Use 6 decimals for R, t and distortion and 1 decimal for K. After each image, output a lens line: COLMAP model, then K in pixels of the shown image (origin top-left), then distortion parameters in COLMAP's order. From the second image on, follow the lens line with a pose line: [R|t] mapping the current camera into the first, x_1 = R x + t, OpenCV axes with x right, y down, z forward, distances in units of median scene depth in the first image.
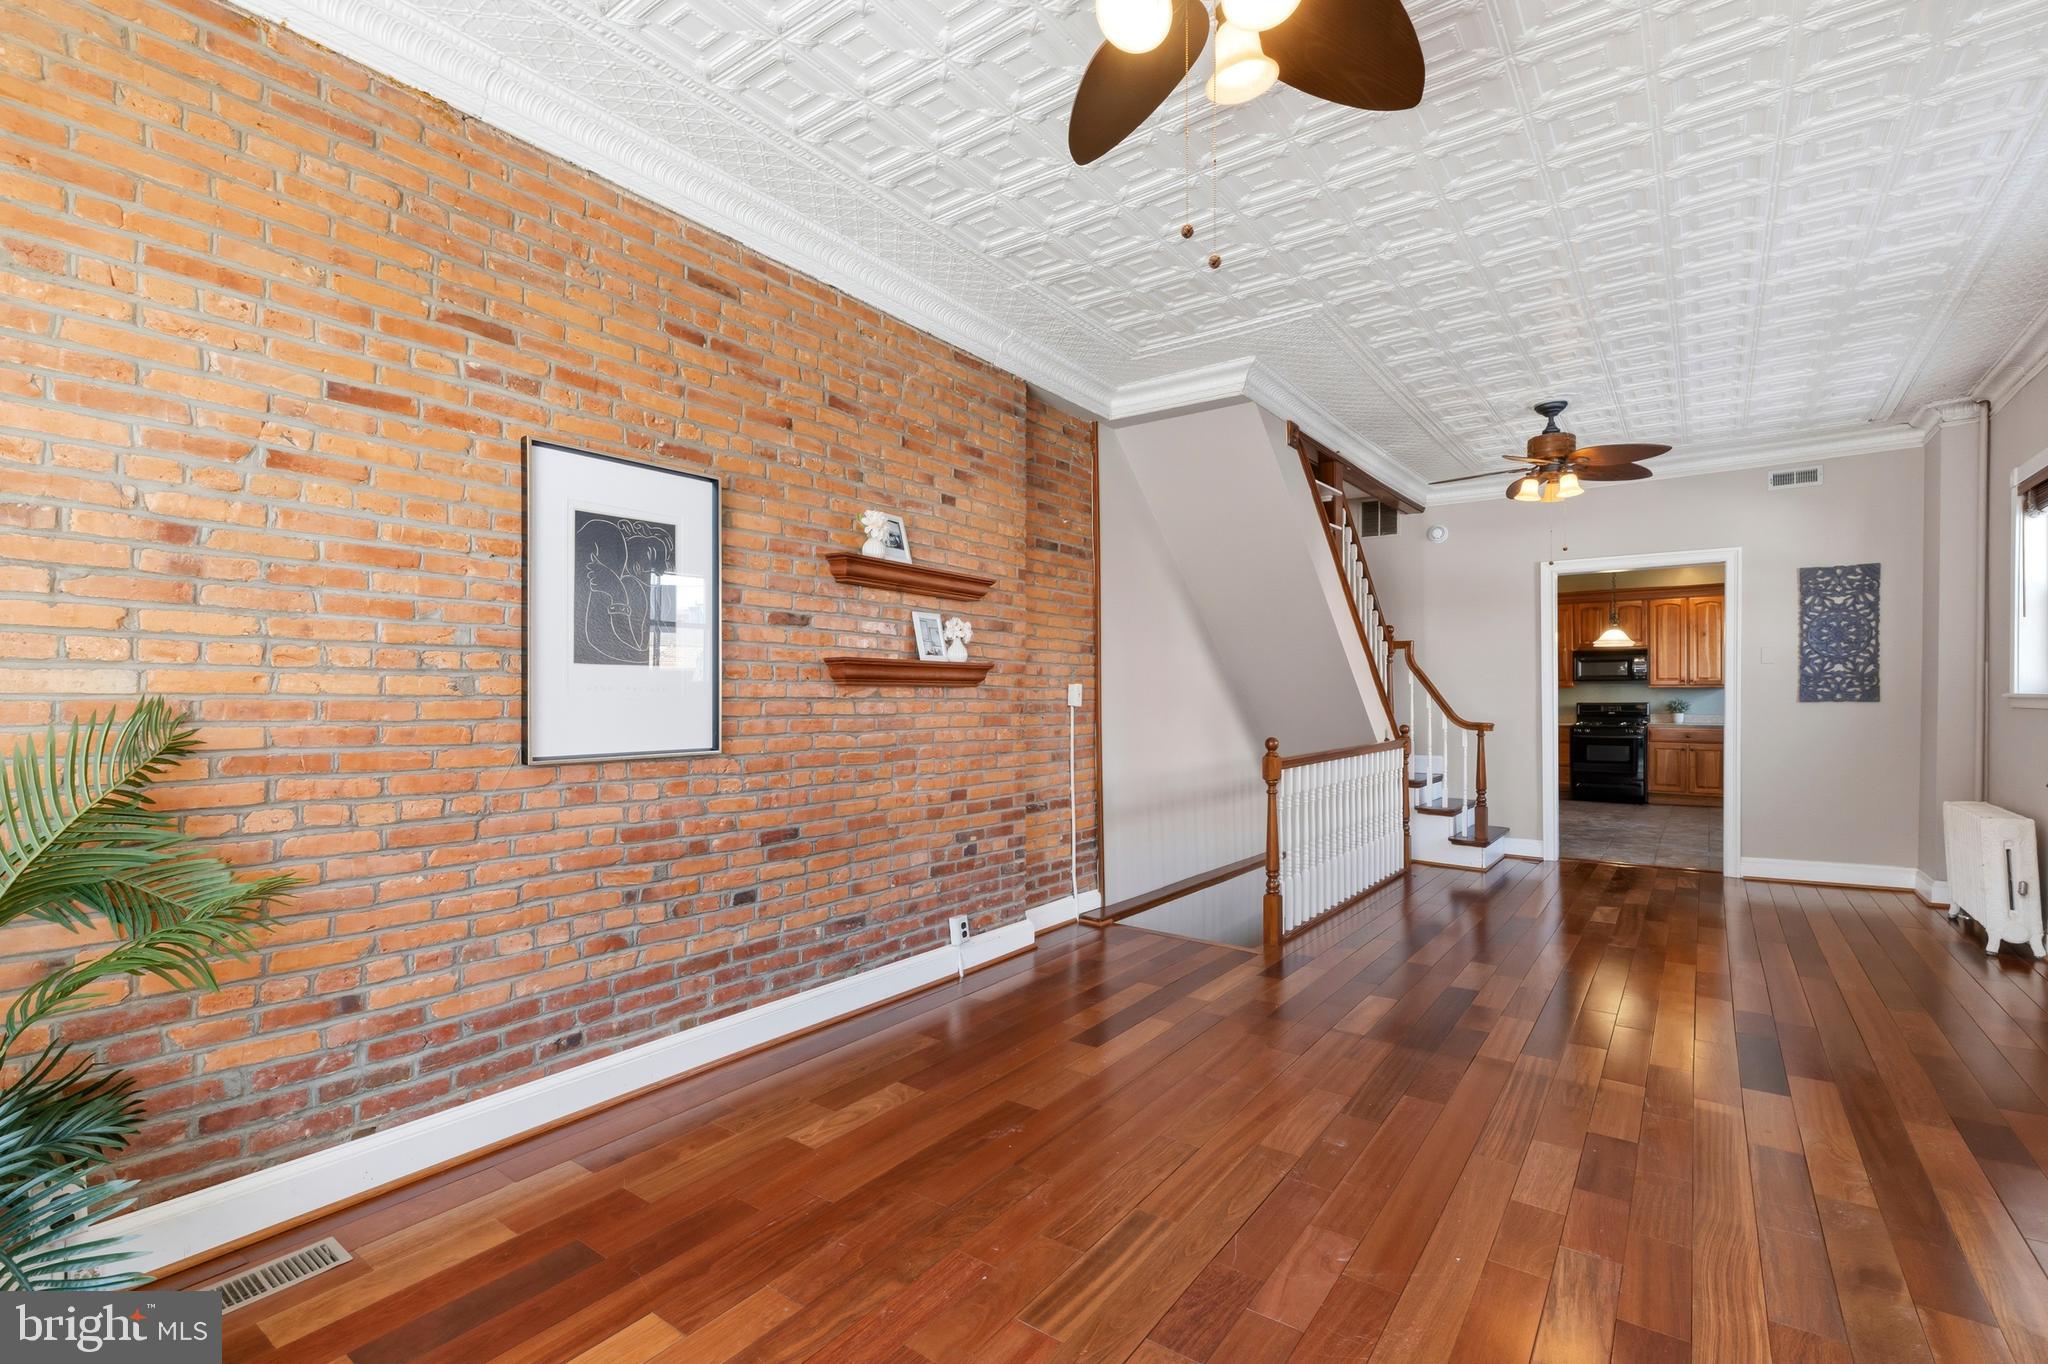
lens RADIAL K [[922.9, 0, 1028.2], [0, 922.9, 685.7], [0, 0, 1]] dist [-0.002289, -0.000294]
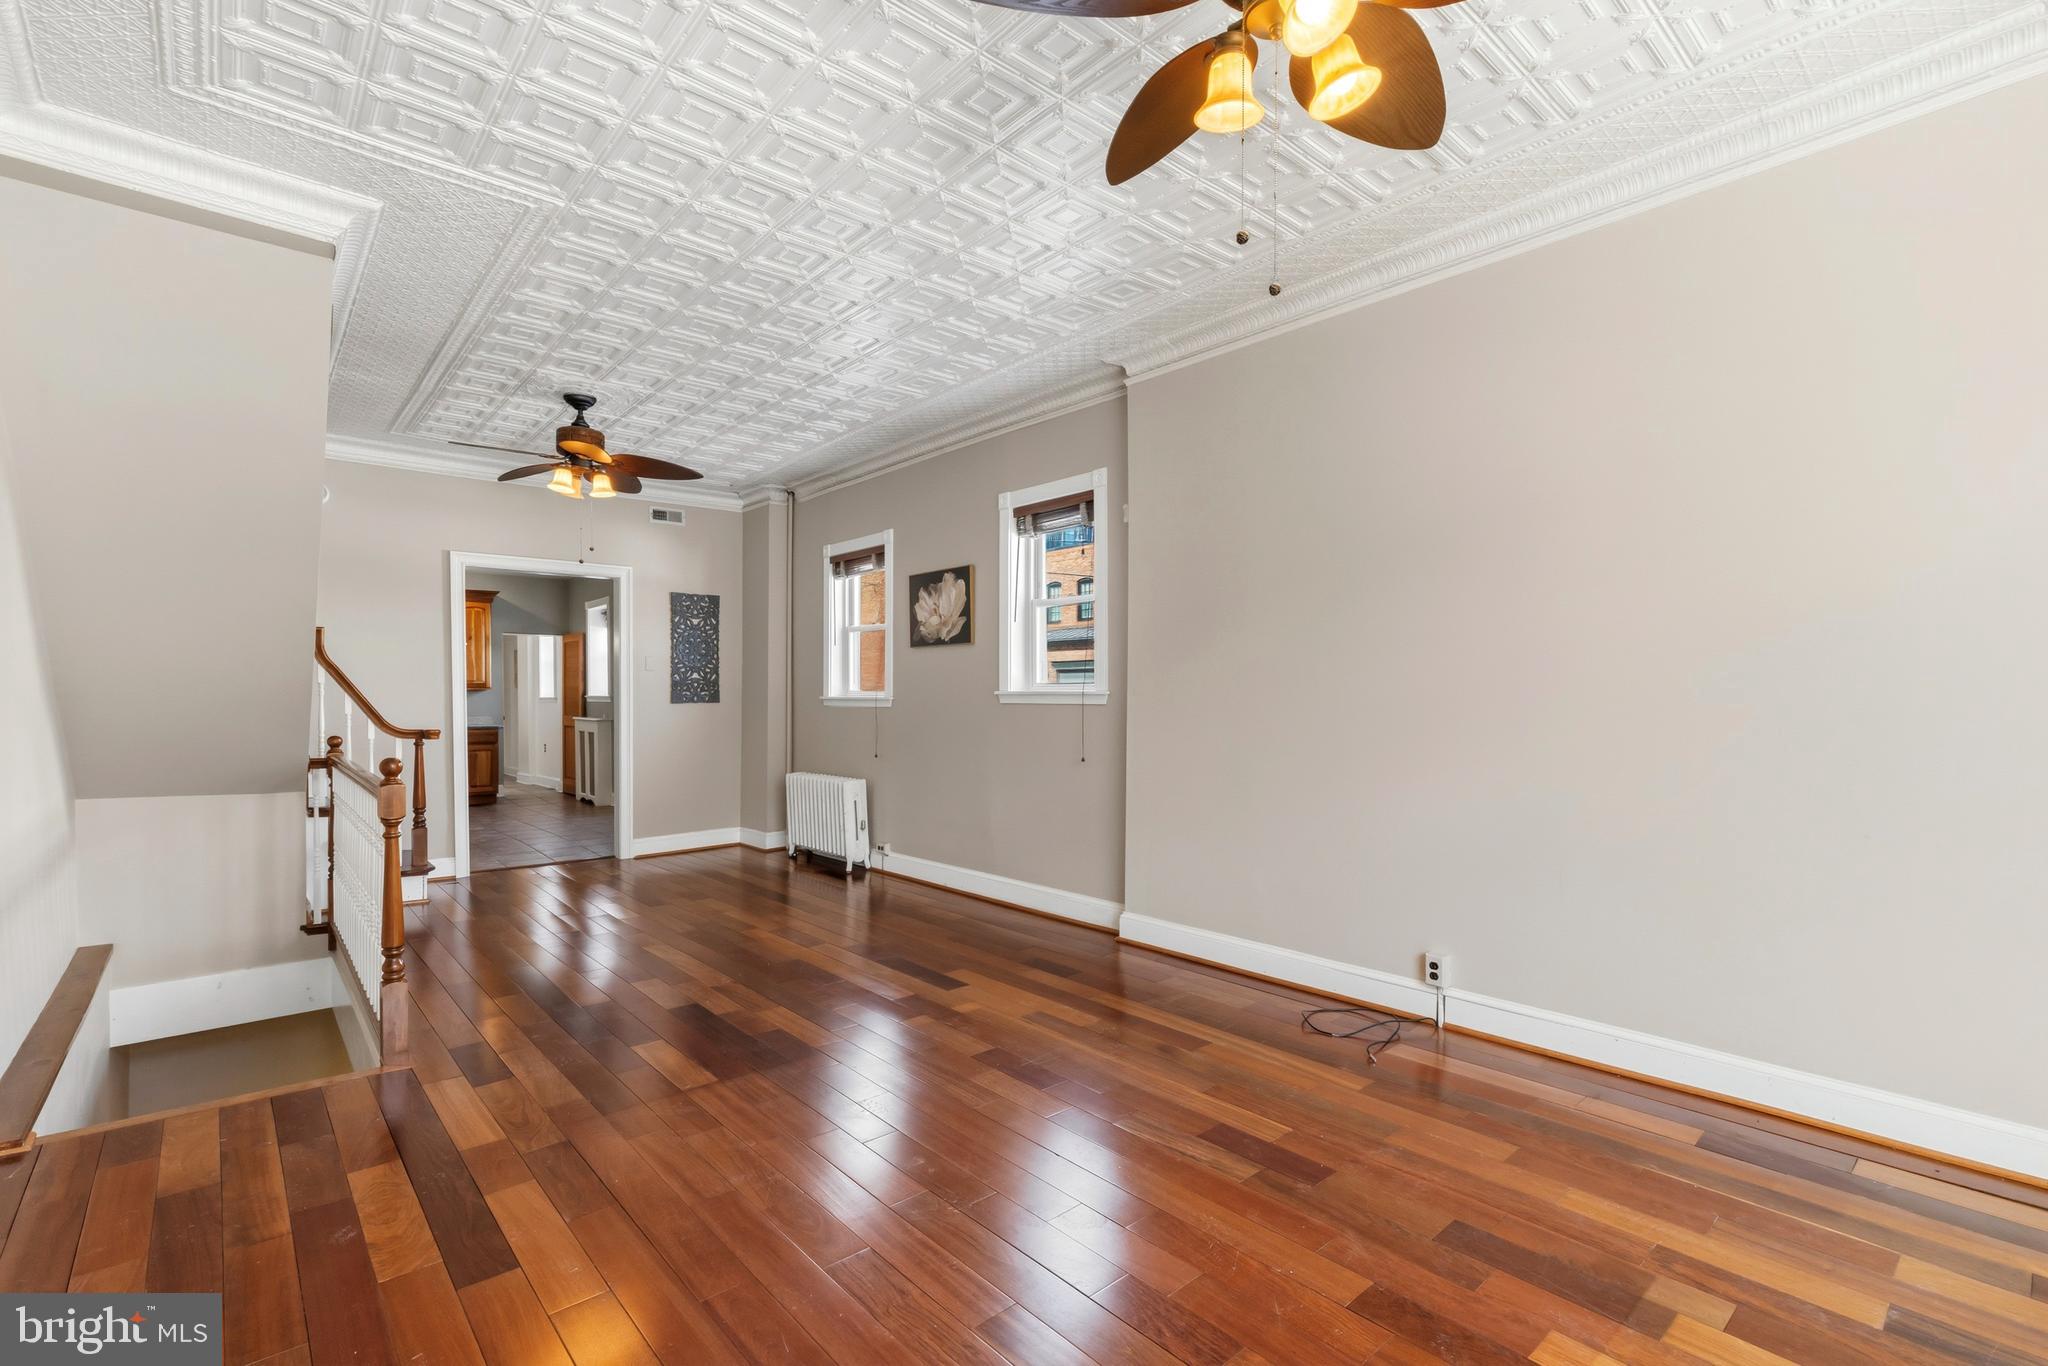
lens RADIAL K [[922.9, 0, 1032.4], [0, 922.9, 697.8], [0, 0, 1]] dist [-0.002289, -0.000294]
pose [[0.209726, -0.000614, 0.977760, -0.248983], [-0.010152, 0.999945, 0.002806, 0.002291], [-0.977708, -0.010515, 0.209708, 0.294085]]
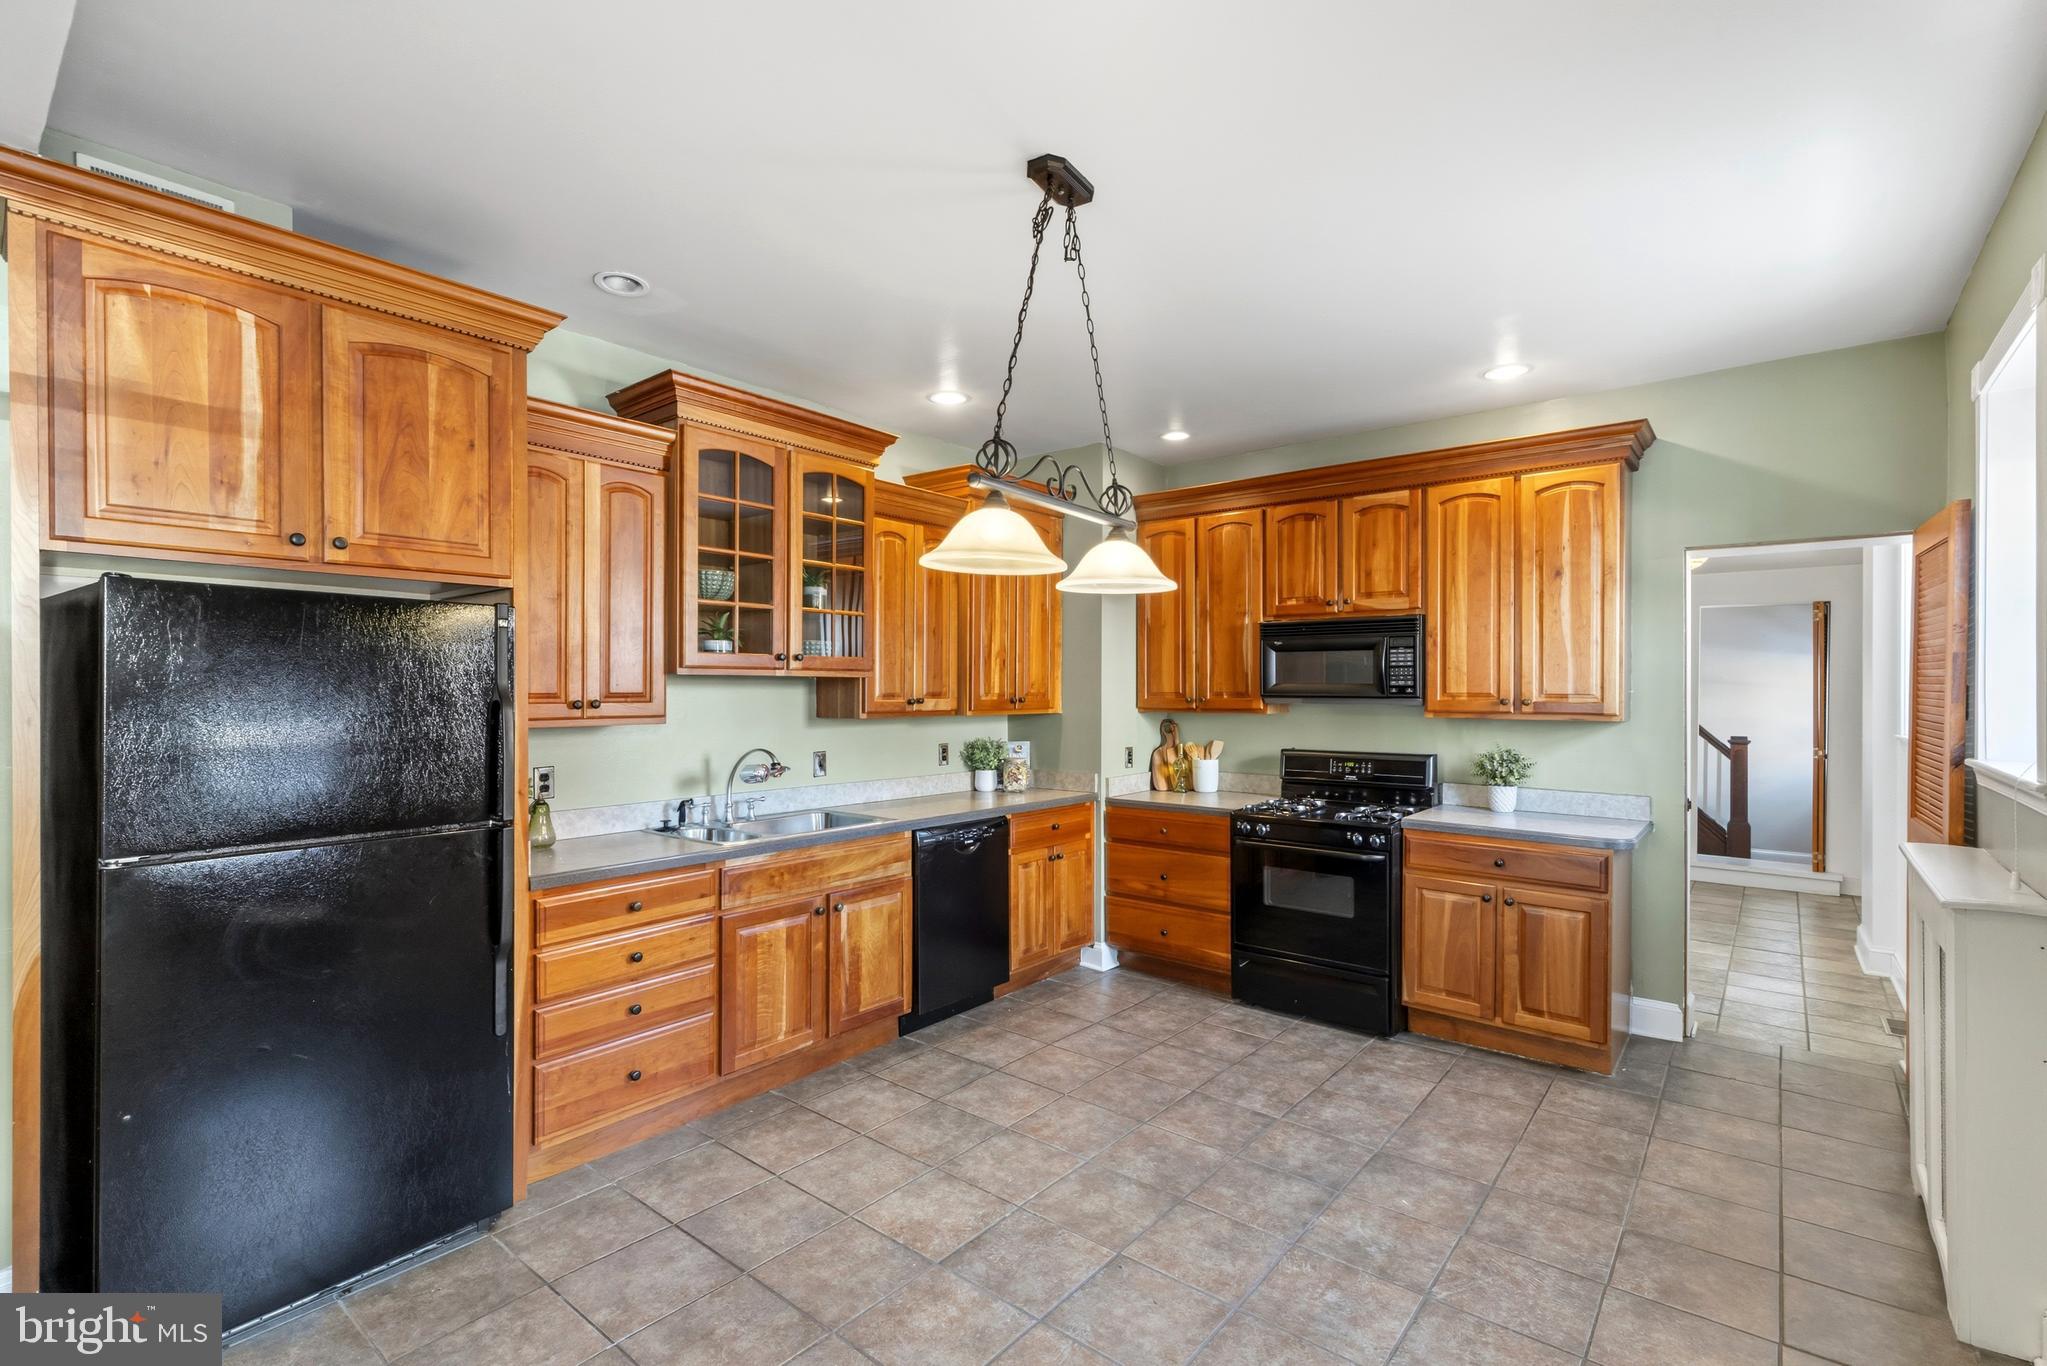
lens RADIAL K [[922.4, 0, 1022.3], [0, 922.4, 687.9], [0, 0, 1]] dist [-0.002289, -0.000294]
pose [[0.998399, 0.003418, -0.056462, 0.595492], [-0.002914, 0.999955, 0.009007, -0.015069], [0.056490, -0.008829, 0.998364, 0.687437]]
